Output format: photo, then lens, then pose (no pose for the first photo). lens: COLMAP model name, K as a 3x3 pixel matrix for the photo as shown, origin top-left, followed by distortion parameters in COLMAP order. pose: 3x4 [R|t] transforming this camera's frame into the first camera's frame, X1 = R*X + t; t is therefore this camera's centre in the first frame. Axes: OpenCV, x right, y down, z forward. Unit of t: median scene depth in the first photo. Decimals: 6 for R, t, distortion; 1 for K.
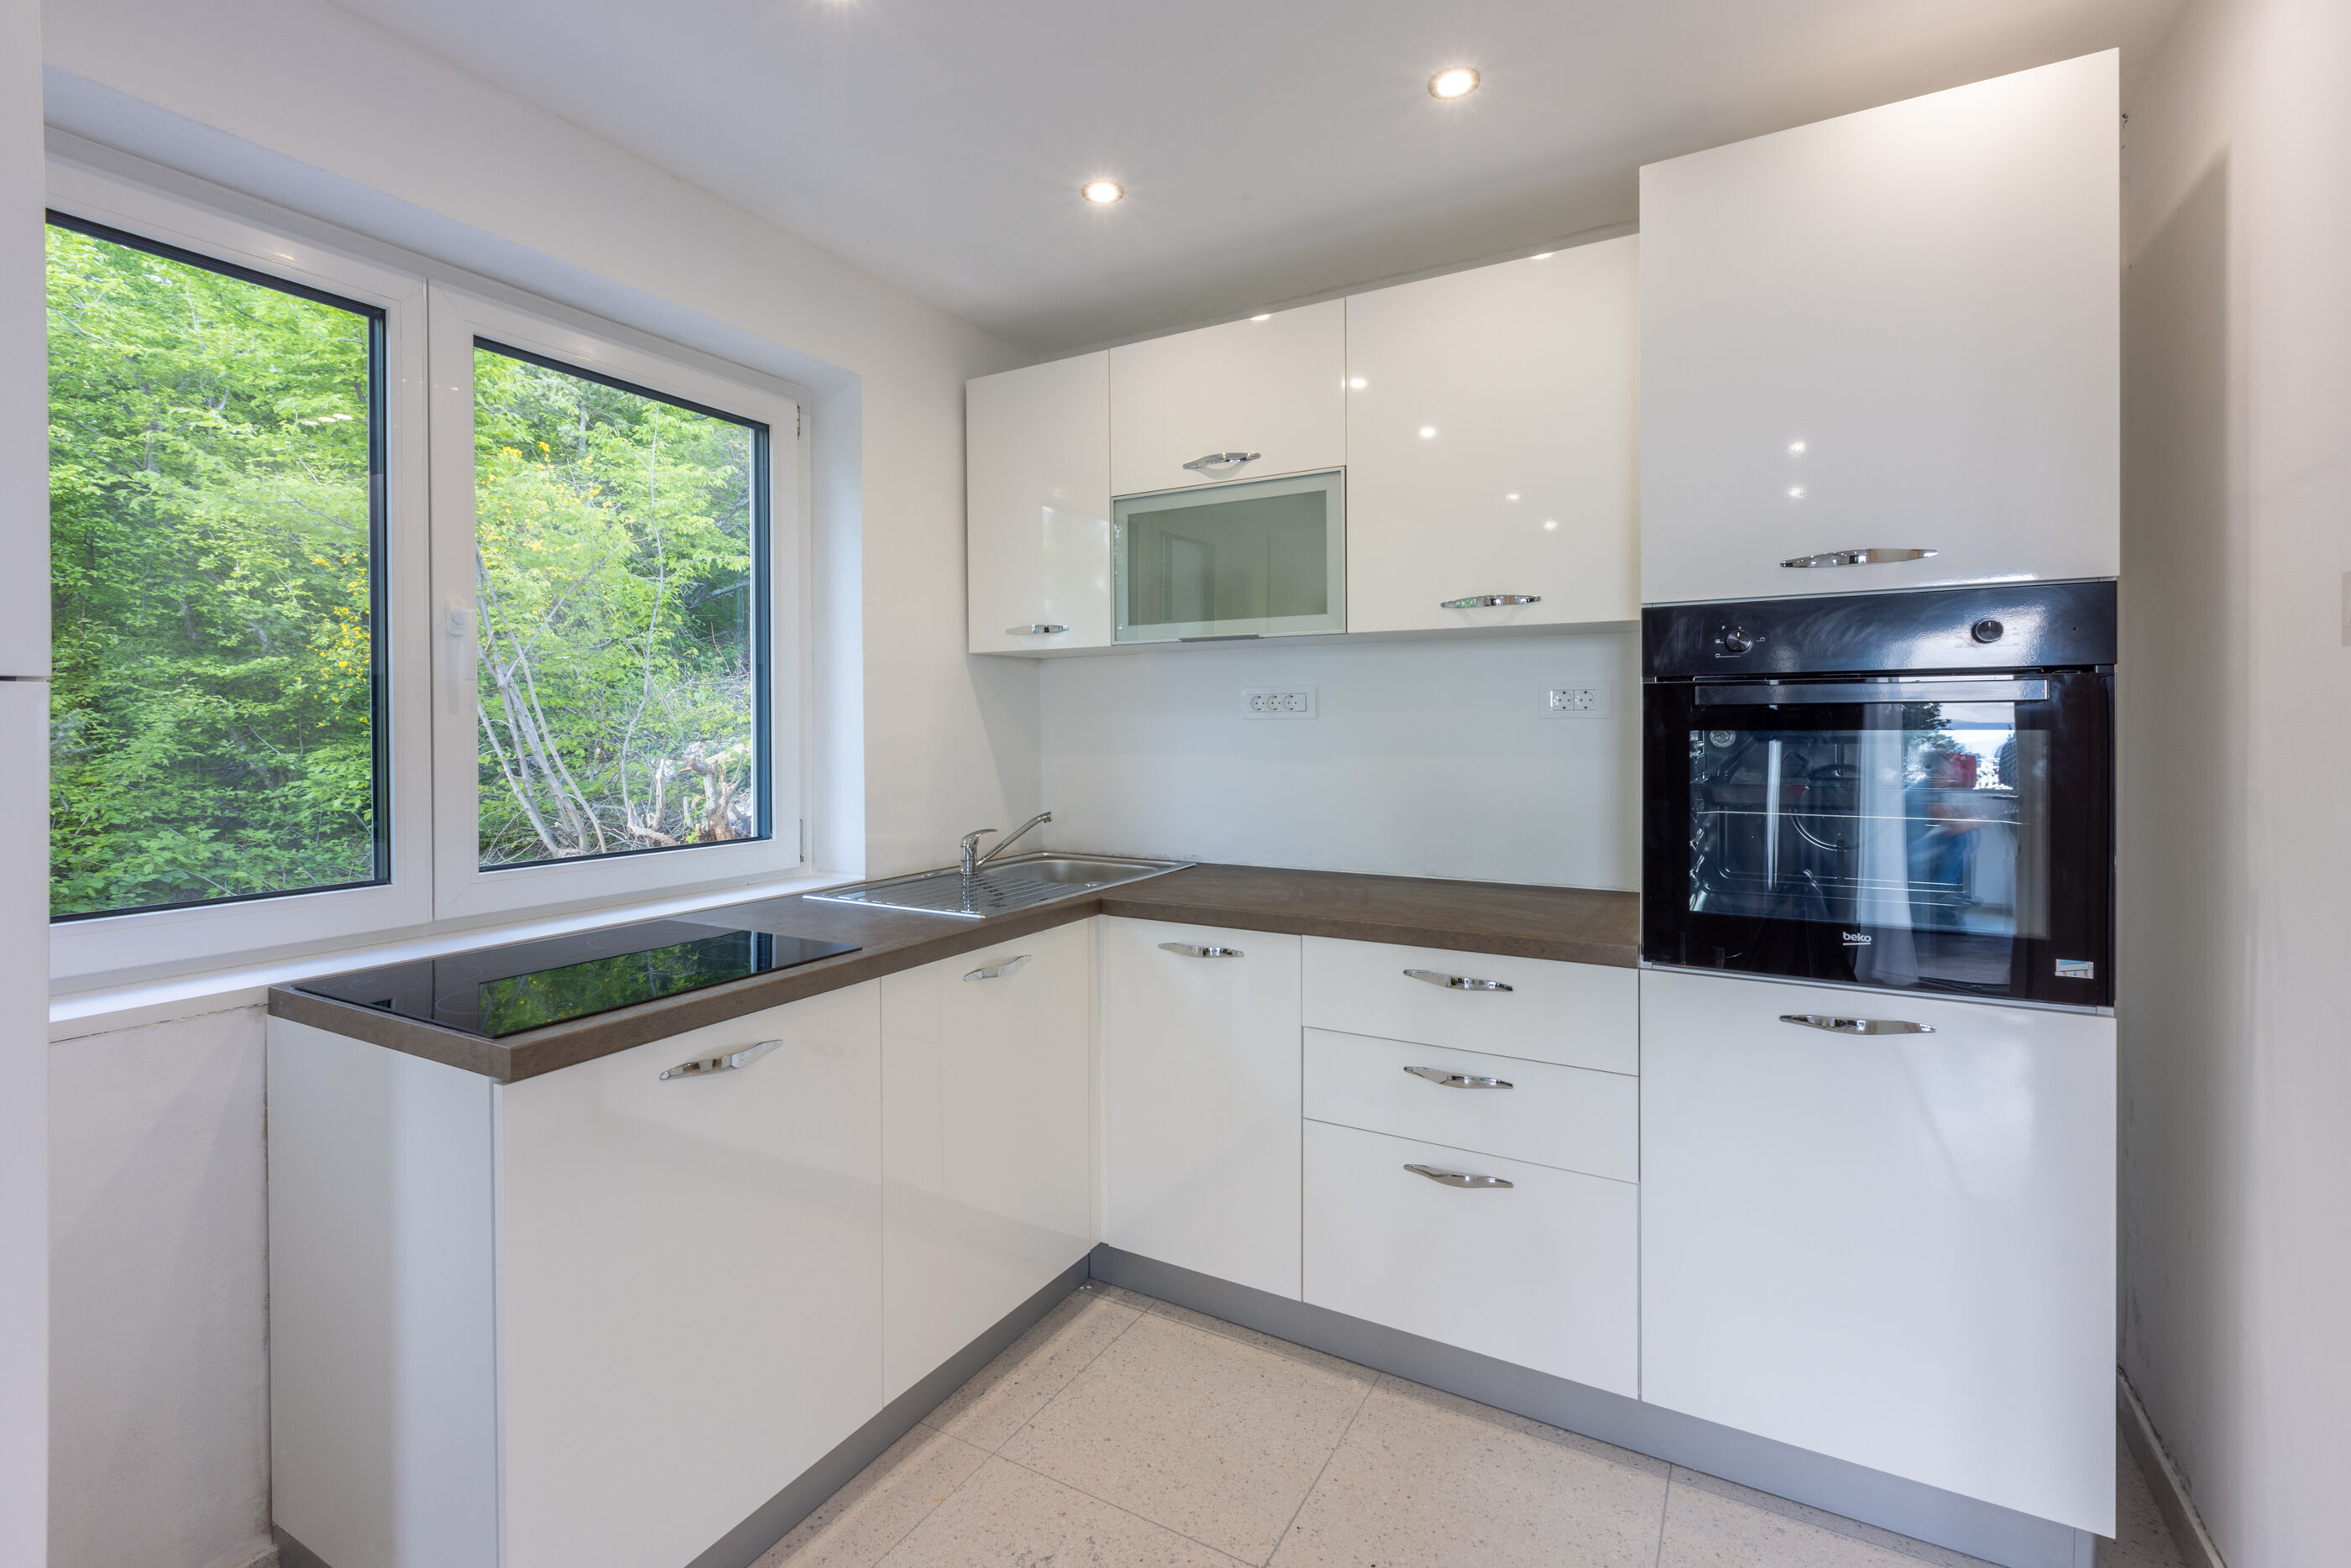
lens RADIAL K [[1061.5, 0, 1173.7], [0, 1061.5, 737.4], [0, 0, 1]] dist [0.000039, 0.001034]
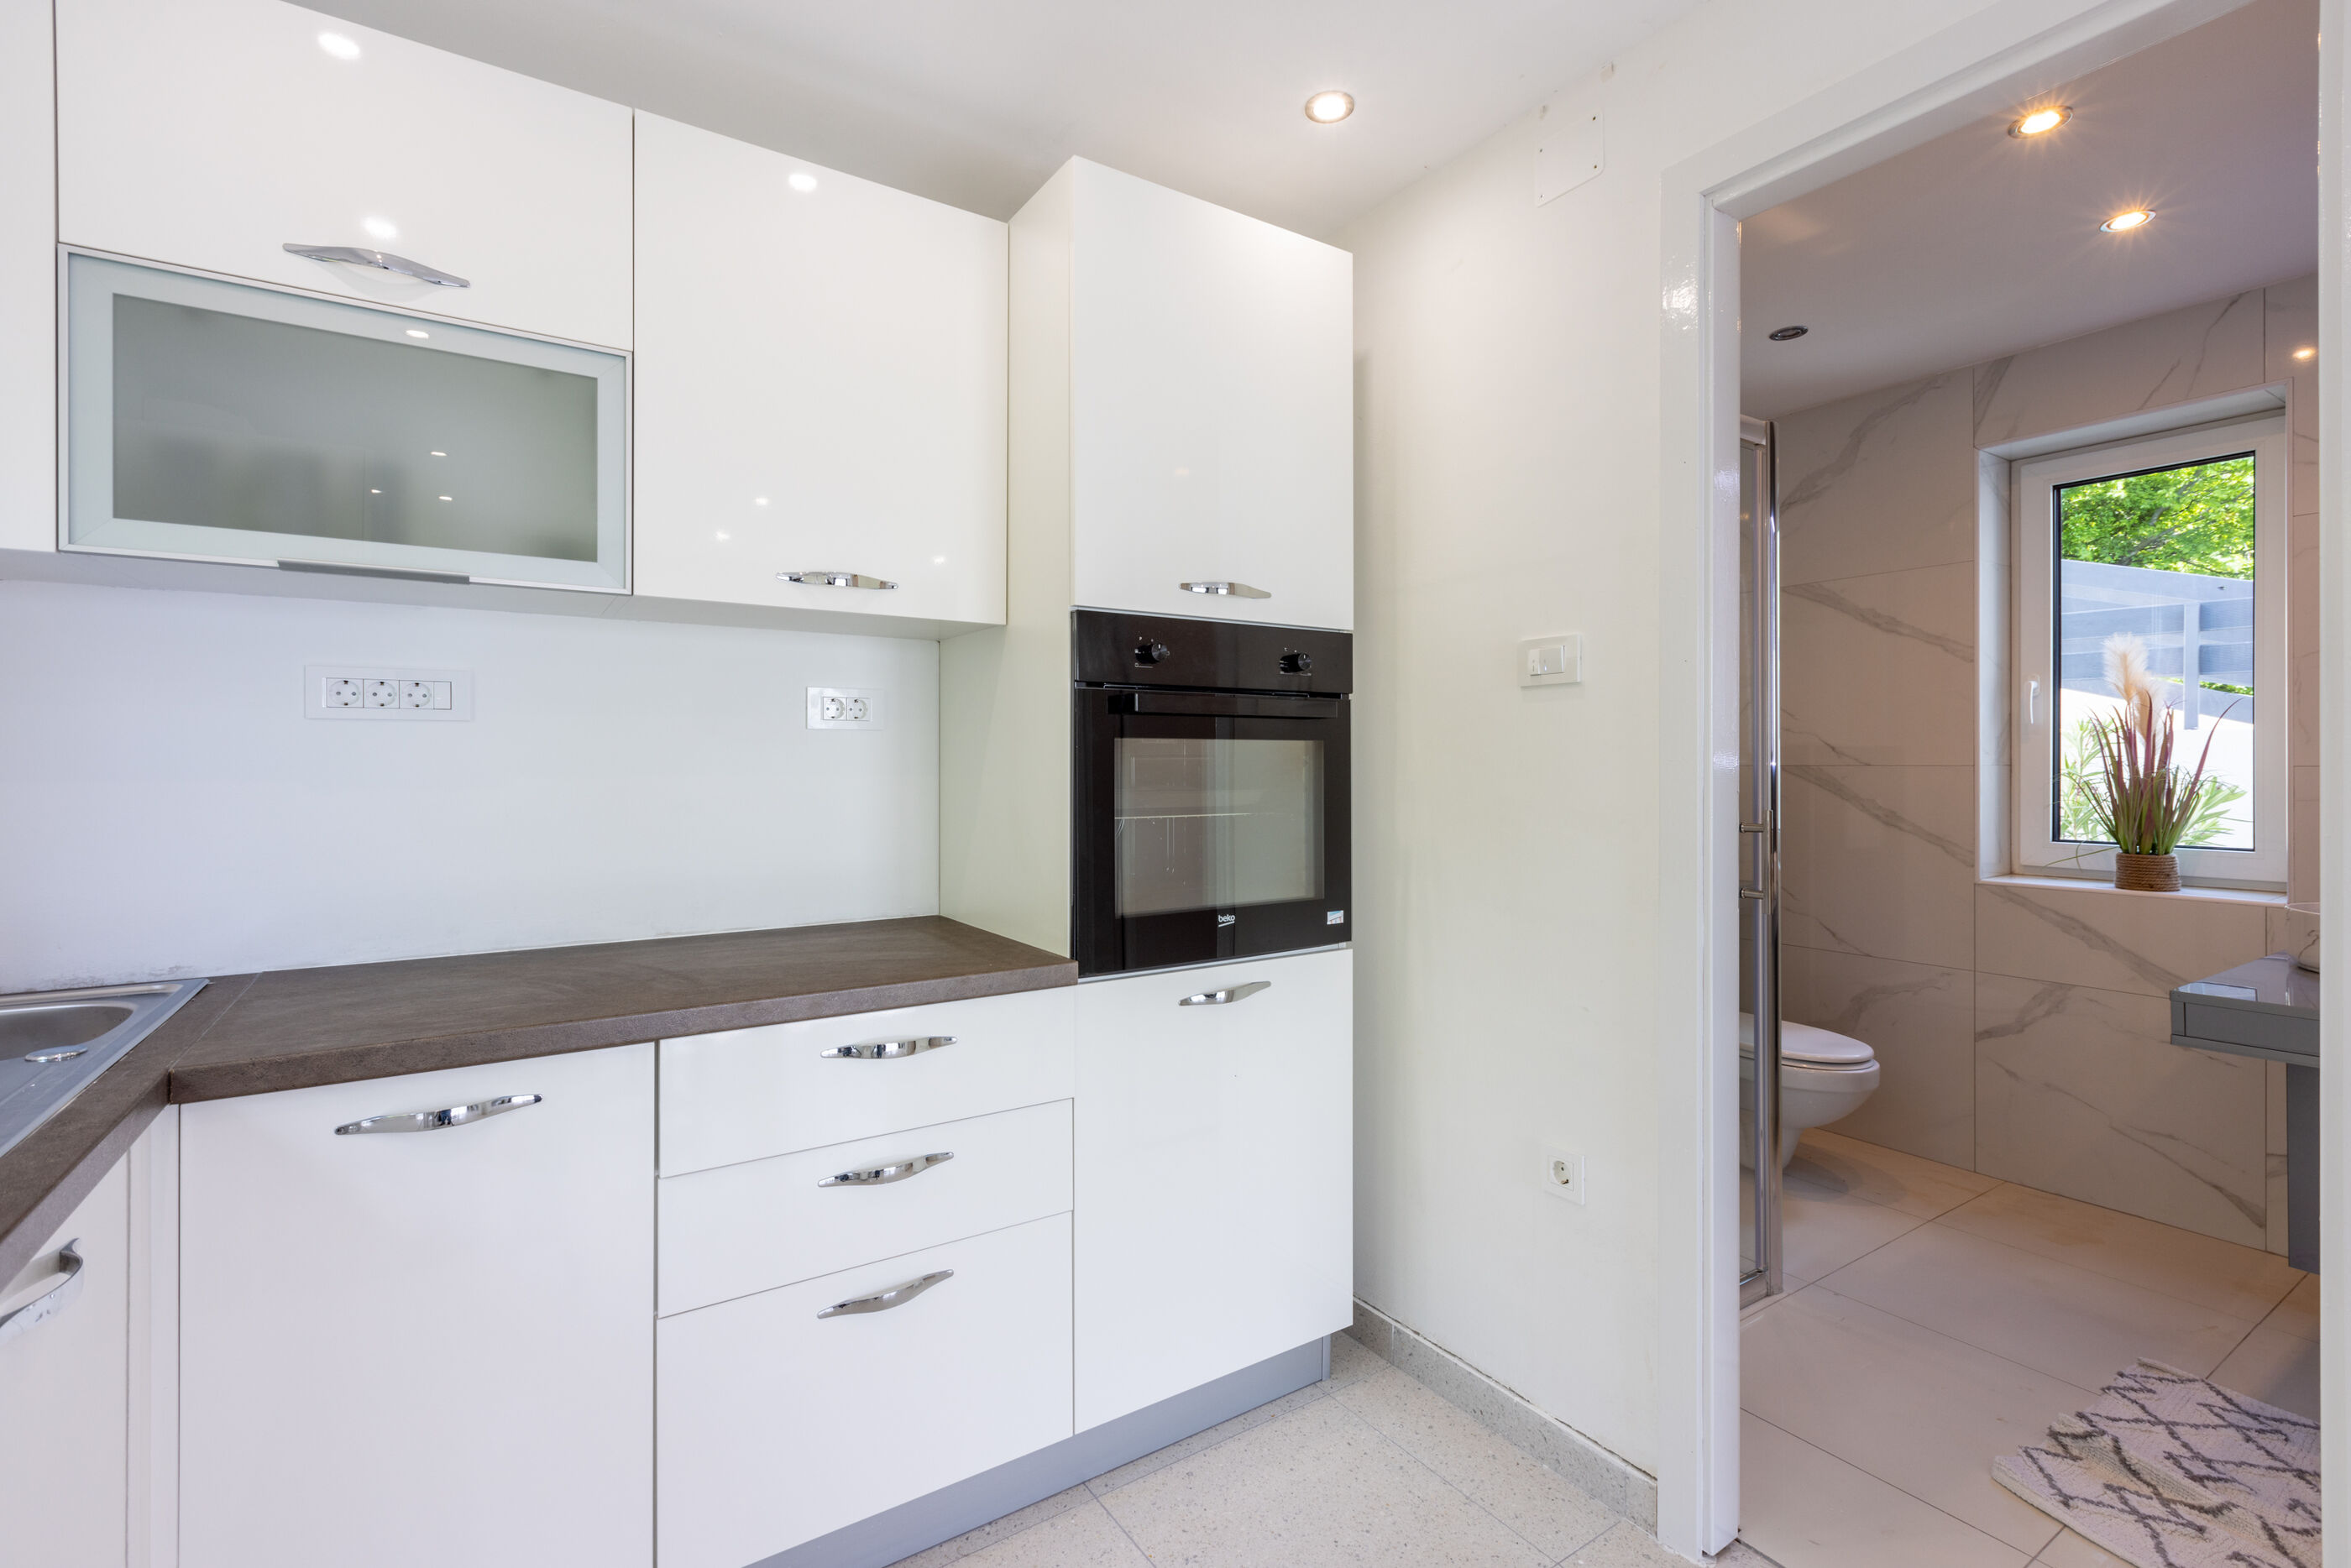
lens RADIAL K [[1061.5, 0, 1176.1], [0, 1061.5, 765.2], [0, 0, 1]] dist [0.000039, 0.001034]
pose [[0.450108, -0.002859, 0.892970, -0.317852], [0.007240, 0.999974, -0.000448, 0.016634], [-0.892945, 0.006666, 0.450116, 0.408879]]
